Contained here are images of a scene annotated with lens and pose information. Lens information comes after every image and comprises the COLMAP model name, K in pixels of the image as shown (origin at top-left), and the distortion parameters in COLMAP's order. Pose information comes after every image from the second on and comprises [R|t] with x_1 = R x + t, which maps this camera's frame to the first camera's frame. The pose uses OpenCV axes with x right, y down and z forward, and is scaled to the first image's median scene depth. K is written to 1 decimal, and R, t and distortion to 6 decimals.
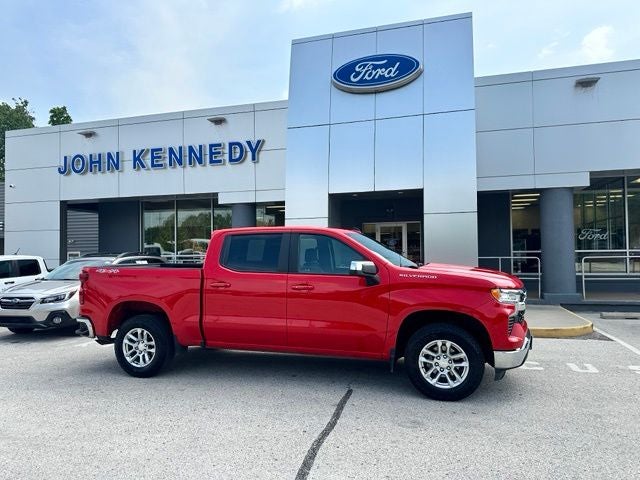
lens RADIAL K [[448.9, 0, 315.5], [0, 448.9, 243.0], [0, 0, 1]] dist [0.085615, -0.124359]
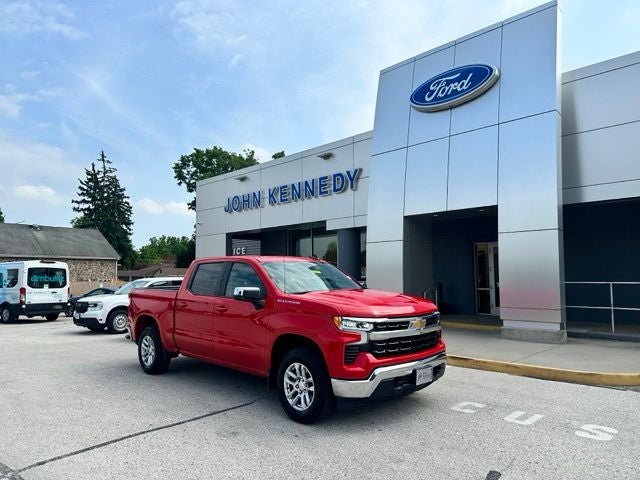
lens RADIAL K [[448.9, 0, 315.5], [0, 448.9, 243.0], [0, 0, 1]] dist [0.085615, -0.124359]
pose [[0.879531, -0.032668, -0.474718, 0.331250], [0.011336, 0.998796, -0.047728, -0.006125], [0.475706, 0.036597, 0.878843, 0.033756]]
